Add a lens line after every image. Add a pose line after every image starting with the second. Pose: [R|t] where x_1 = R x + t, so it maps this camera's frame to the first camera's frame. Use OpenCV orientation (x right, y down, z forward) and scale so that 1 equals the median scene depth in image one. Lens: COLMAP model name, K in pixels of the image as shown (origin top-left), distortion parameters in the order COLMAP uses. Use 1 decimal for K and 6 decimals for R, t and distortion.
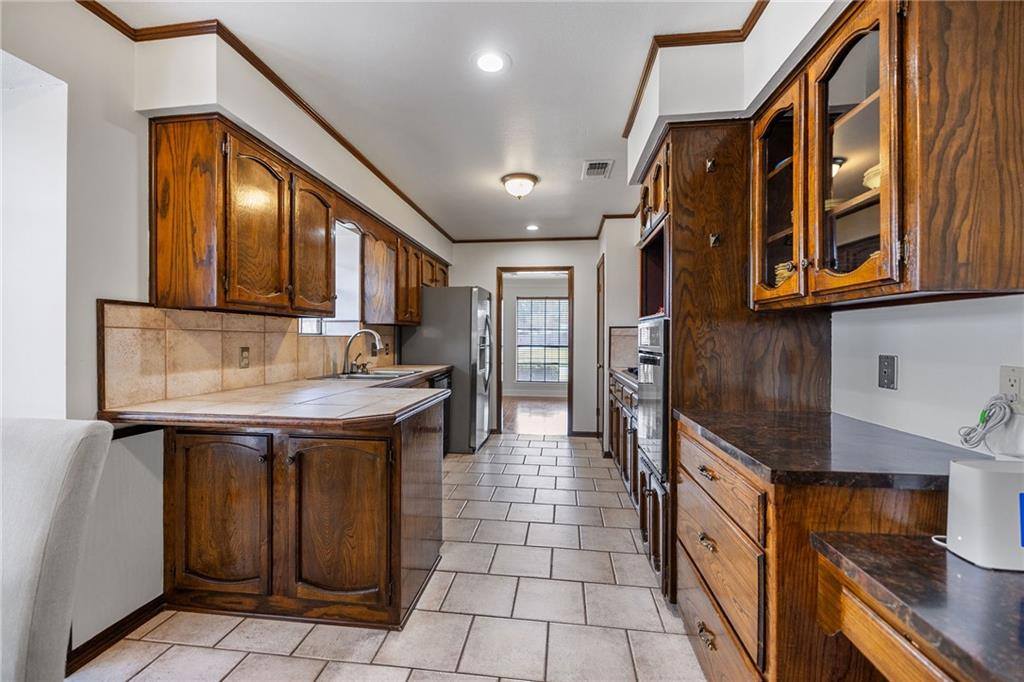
lens RADIAL K [[427.6, 0, 507.8], [0, 427.6, 338.7], [0, 0, 1]] dist [0.001034, -0.000577]
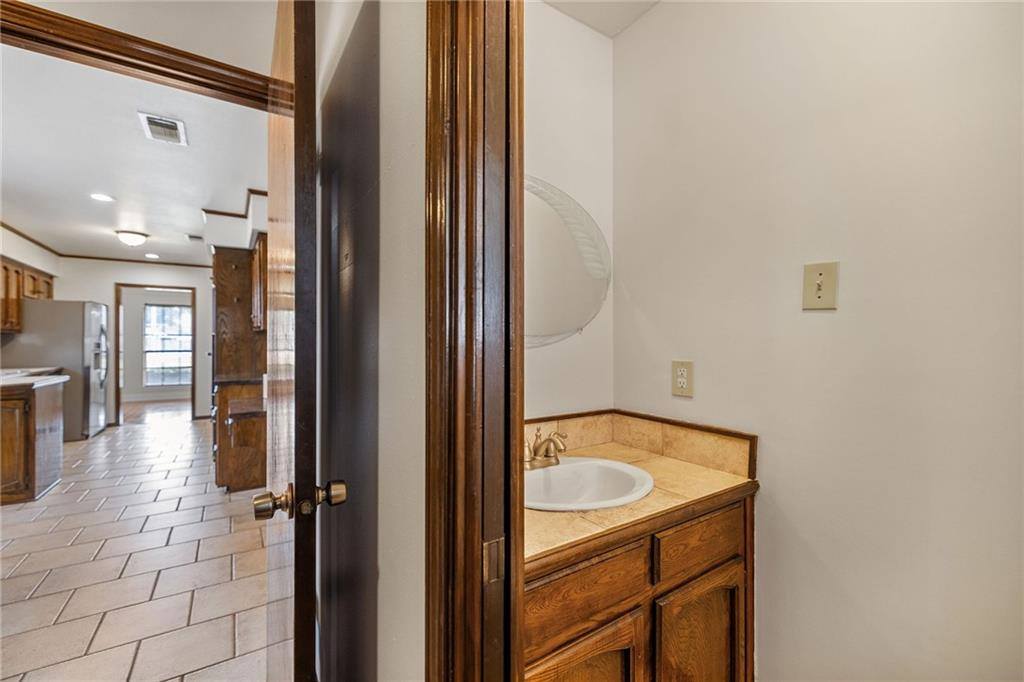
lens RADIAL K [[427.6, 0, 510.0], [0, 427.6, 340.5], [0, 0, 1]] dist [0.001034, -0.000577]
pose [[0.760820, -0.001599, 0.648960, 0.042805], [0.006415, 0.999967, -0.005057, 0.002704], [-0.648931, 0.008011, 0.760805, -0.667538]]
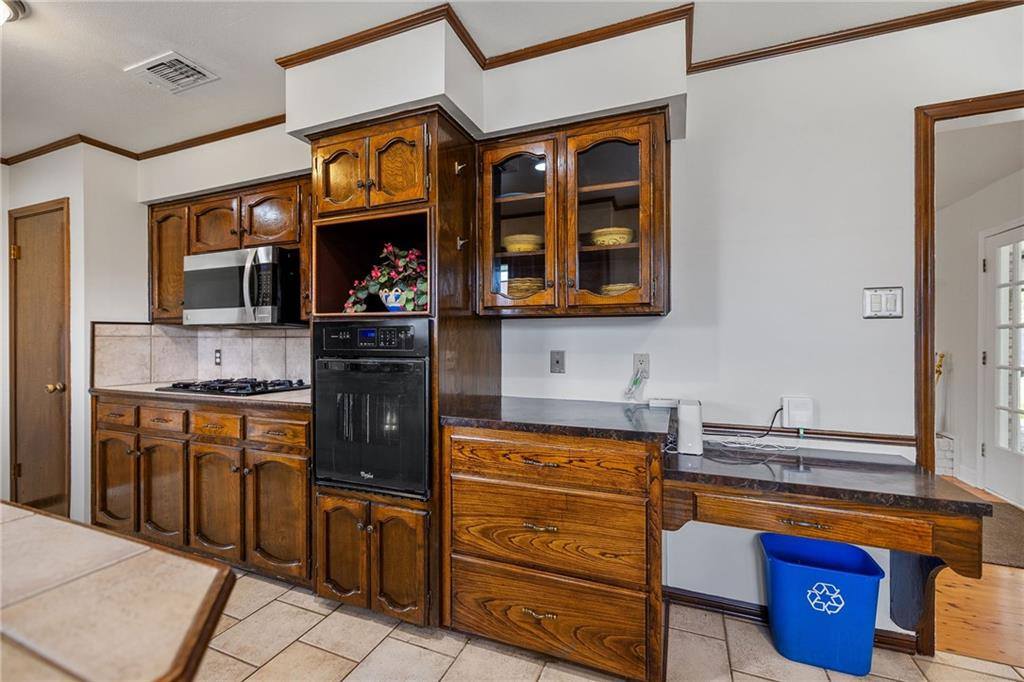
lens RADIAL K [[427.6, 0, 510.7], [0, 427.6, 341.2], [0, 0, 1]] dist [0.001034, -0.000577]
pose [[0.251590, -0.003678, 0.967827, -0.190342], [0.003377, 0.999990, 0.002922, -0.000102], [-0.967828, 0.002533, 0.251599, 0.250588]]
